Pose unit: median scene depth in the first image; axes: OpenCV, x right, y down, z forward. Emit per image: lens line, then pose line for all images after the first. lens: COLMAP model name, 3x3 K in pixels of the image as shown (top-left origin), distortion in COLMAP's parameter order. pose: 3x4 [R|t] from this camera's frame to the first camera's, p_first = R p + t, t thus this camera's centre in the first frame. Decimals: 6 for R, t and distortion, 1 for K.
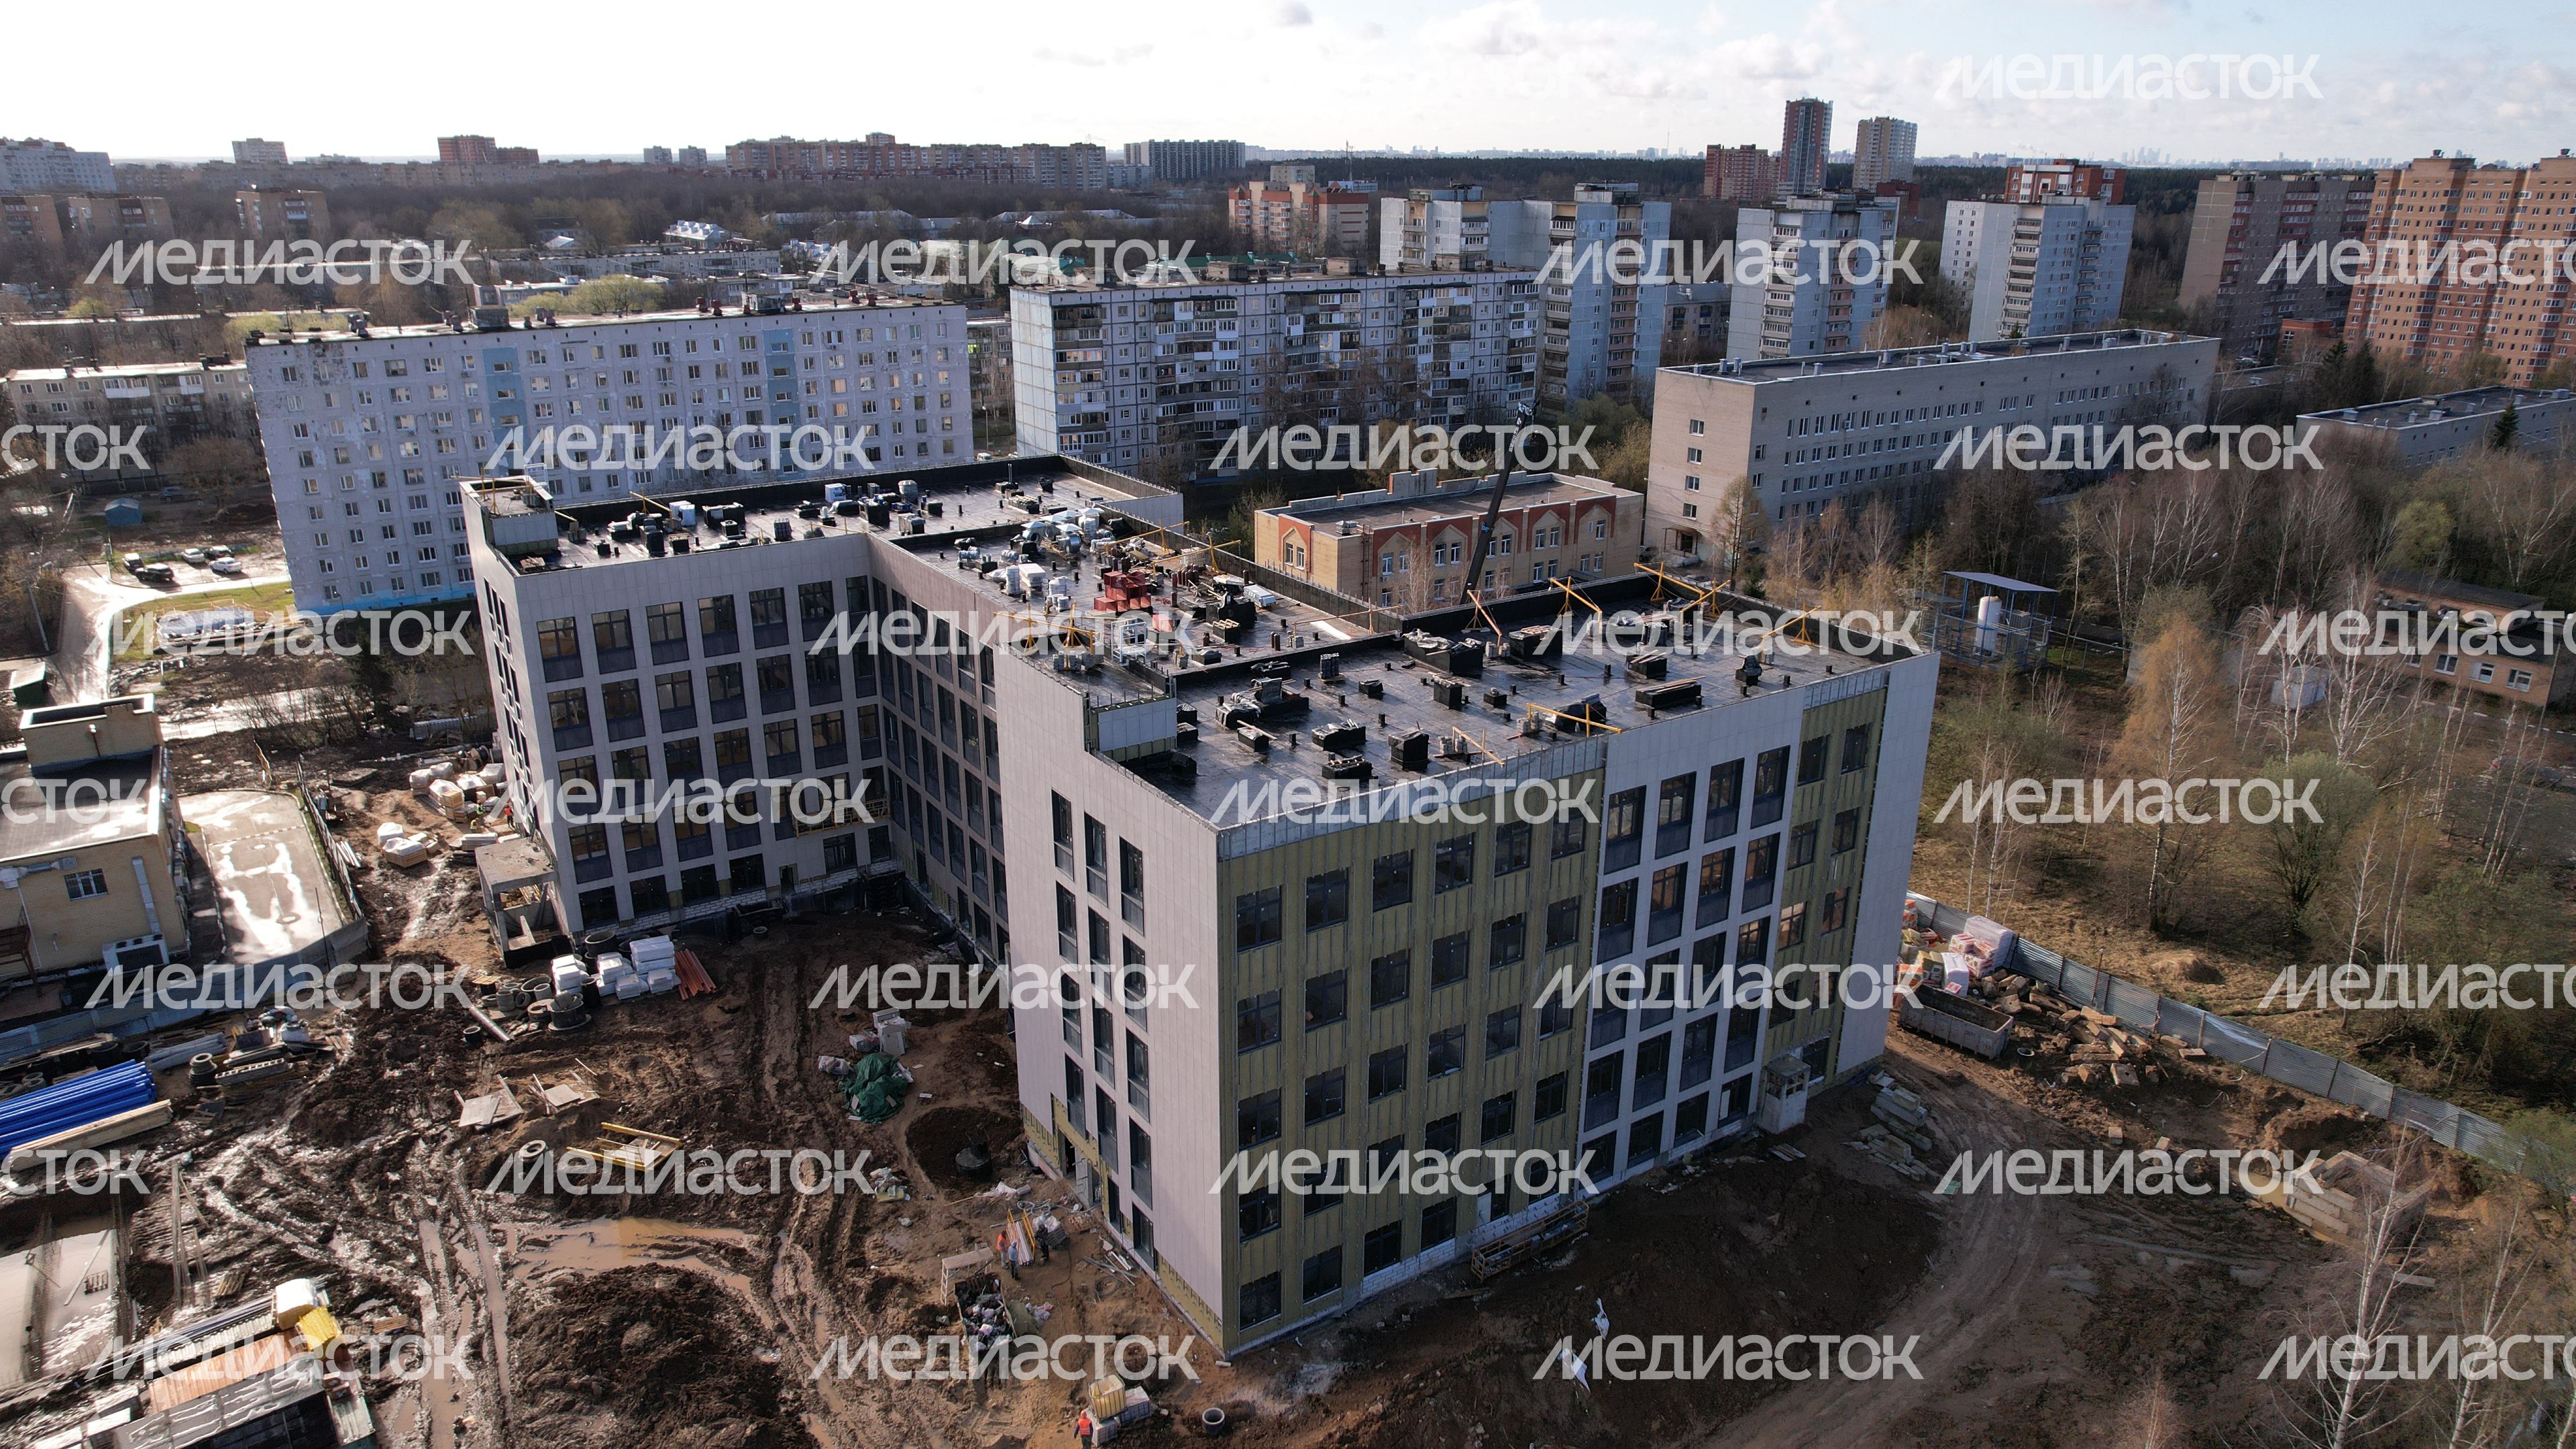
lens RADIAL K [[1635.8, 0, 1288.0], [0, 1635.8, 724.5], [0, 0, 1]] dist [-0.060355, 0.037840]
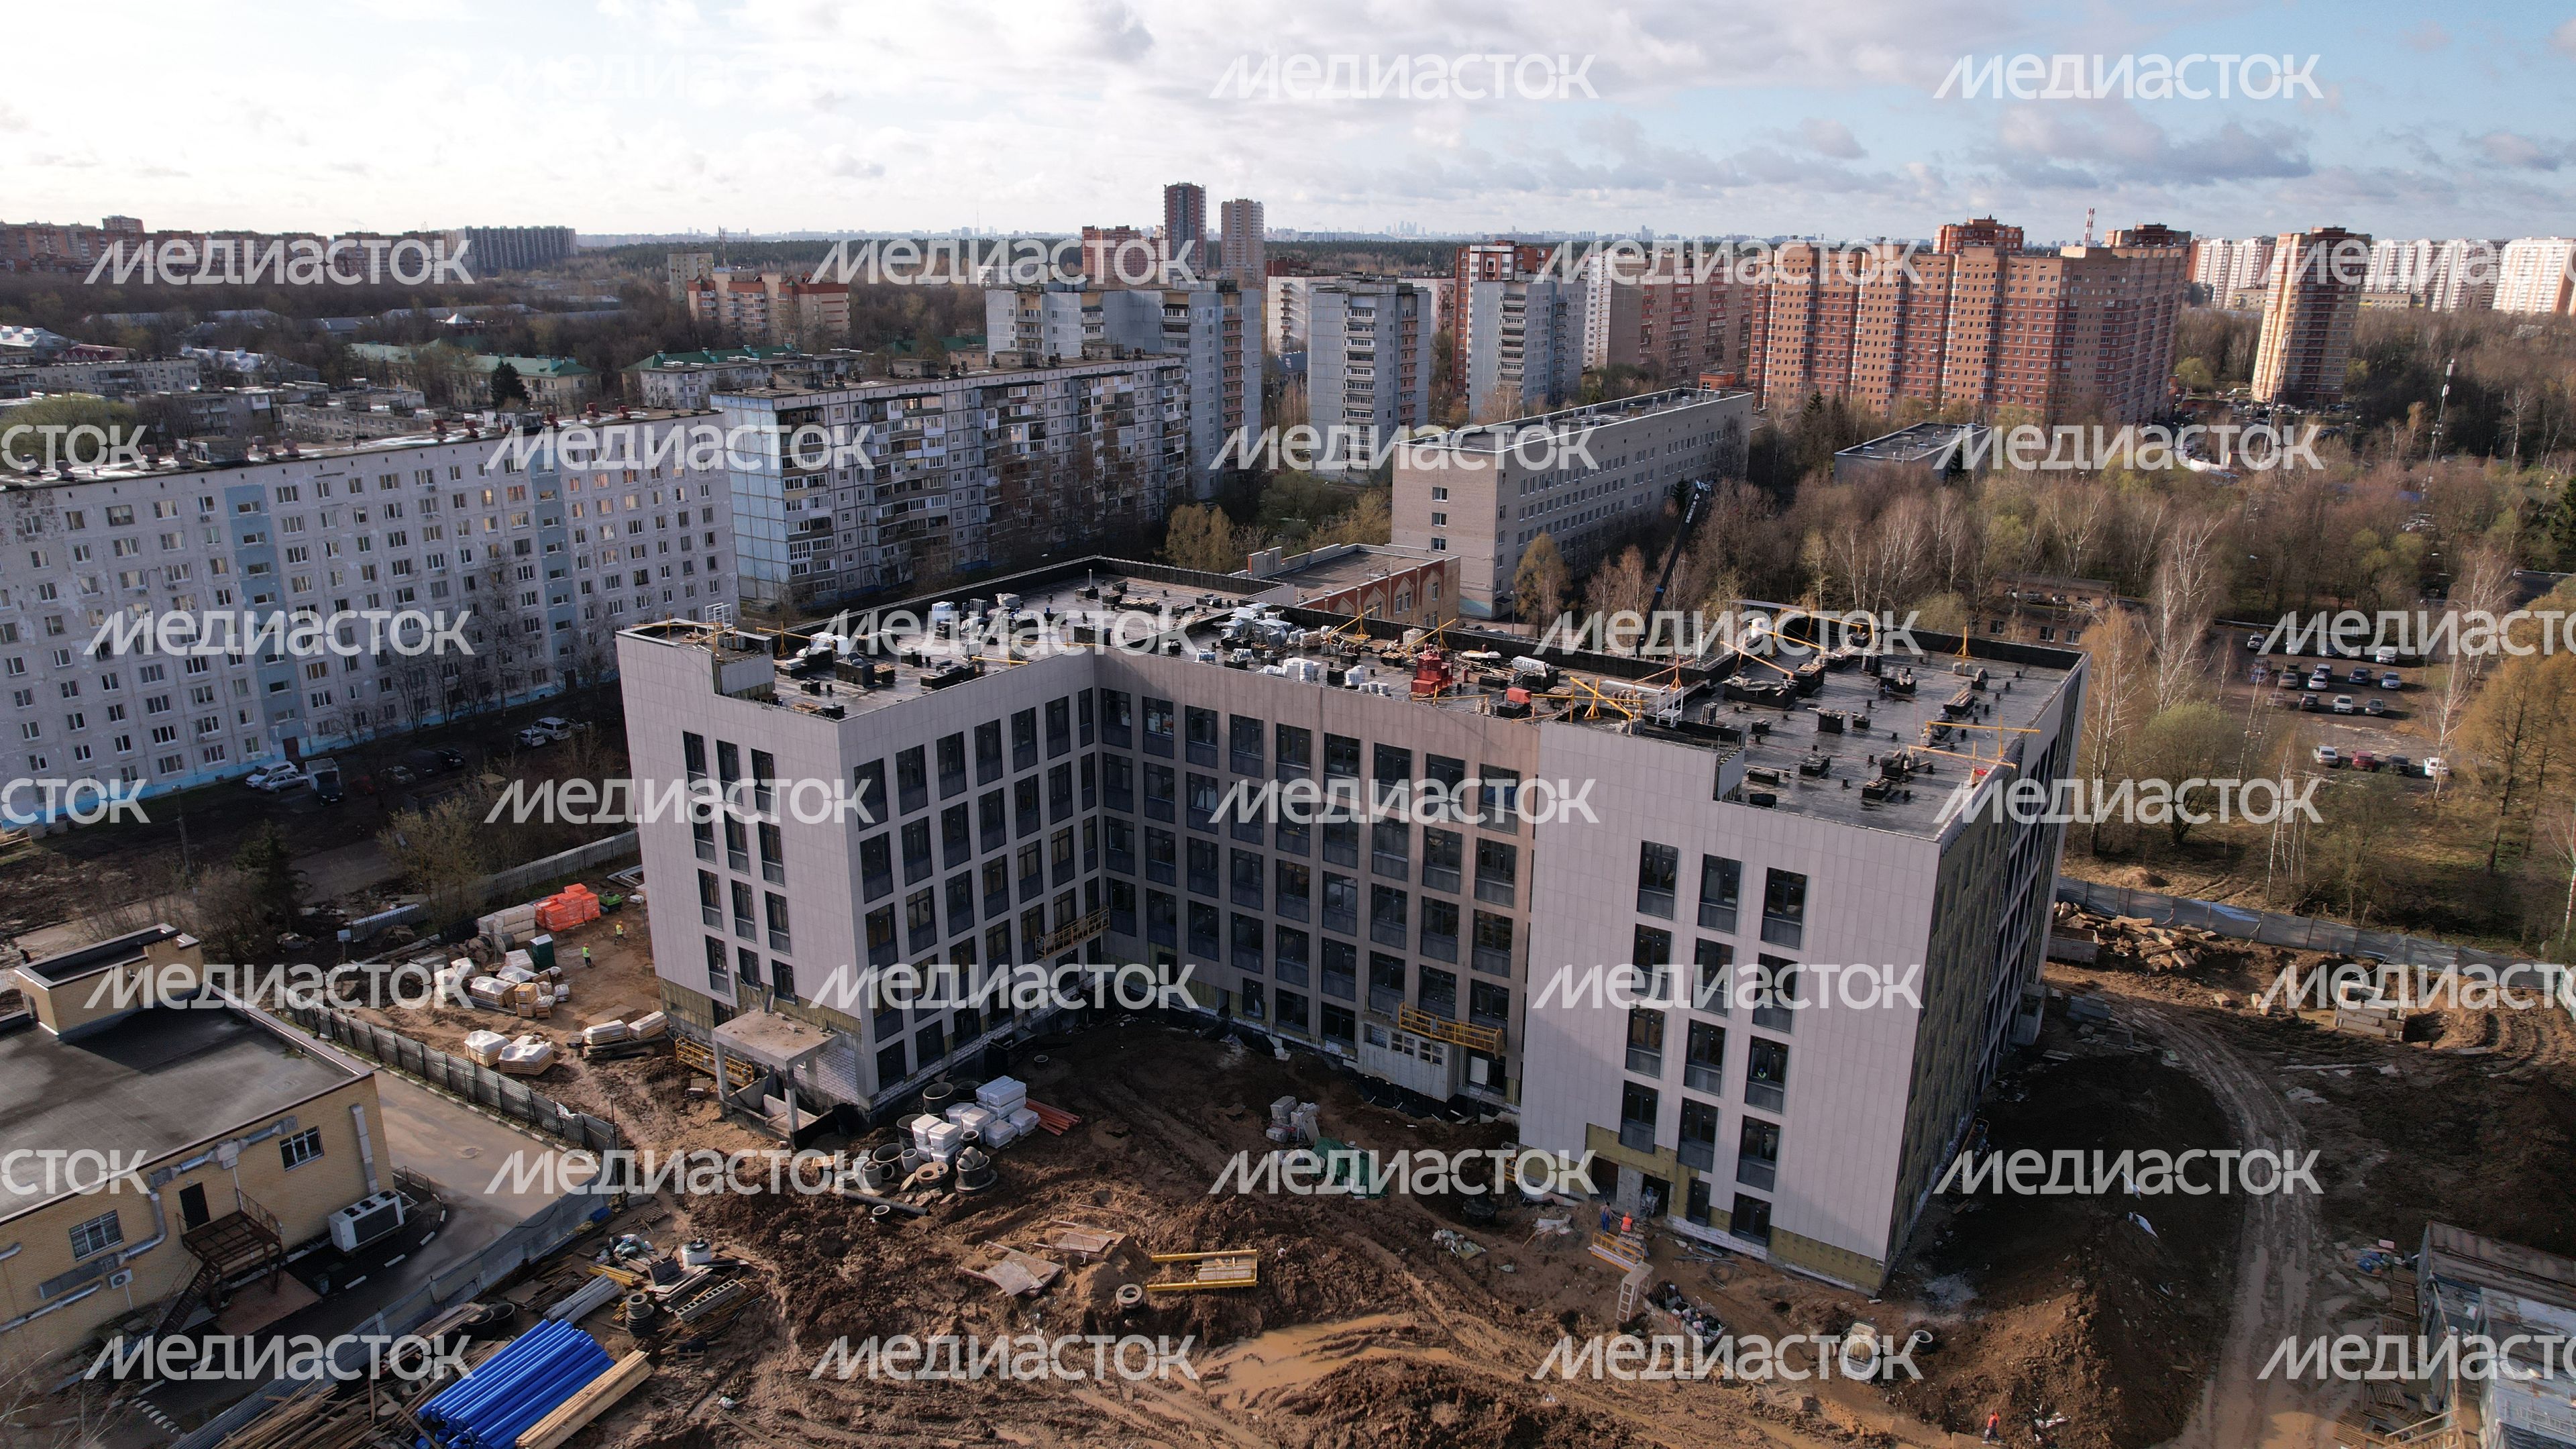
lens RADIAL K [[1635.8, 0, 1288.0], [0, 1635.8, 724.5], [0, 0, 1]] dist [-0.060355, 0.037840]
pose [[0.925880, -0.110505, 0.361295, -0.203751], [0.126588, 0.991731, -0.021076, -0.013031], [-0.355979, 0.065249, 0.932213, 0.008788]]
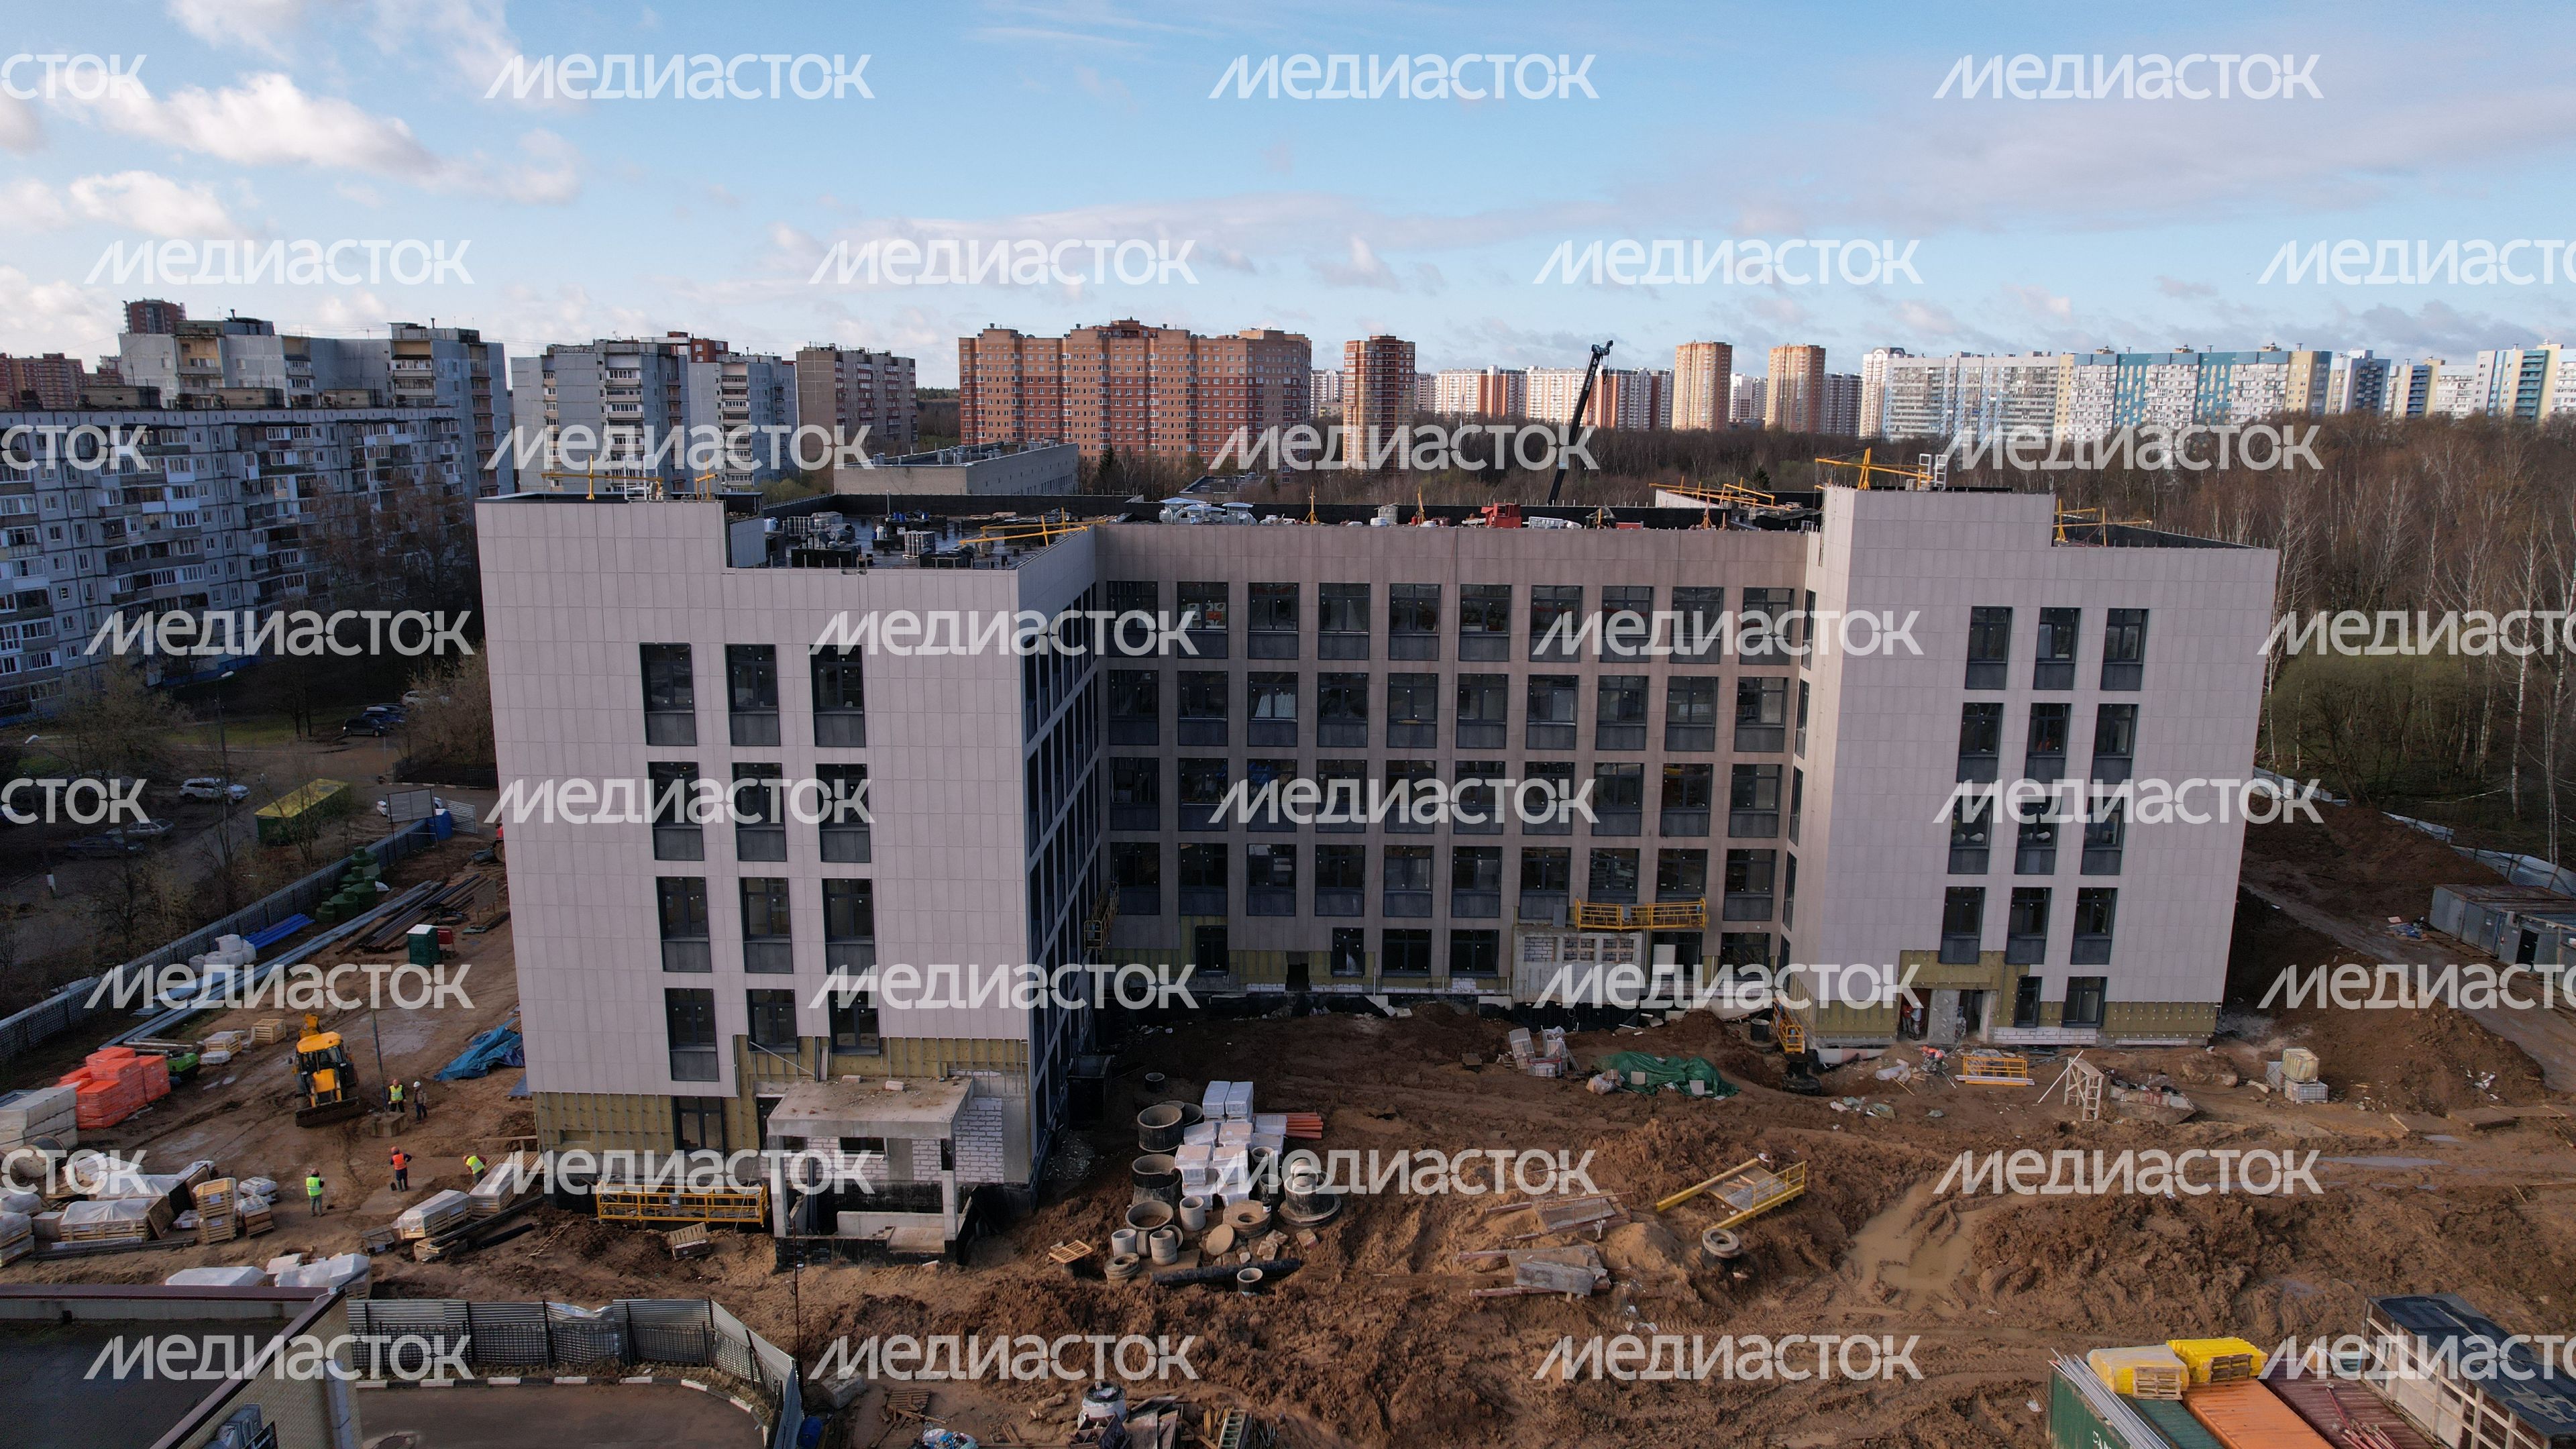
lens RADIAL K [[1635.1, 0, 1298.1], [0, 1635.1, 738.2], [0, 0, 1]] dist [-0.082352, 0.078792]
pose [[0.570336, -0.171738, 0.803258, -0.326809], [0.268781, 0.963083, 0.015066, -0.003286], [-0.776191, 0.207308, 0.595441, 0.198802]]
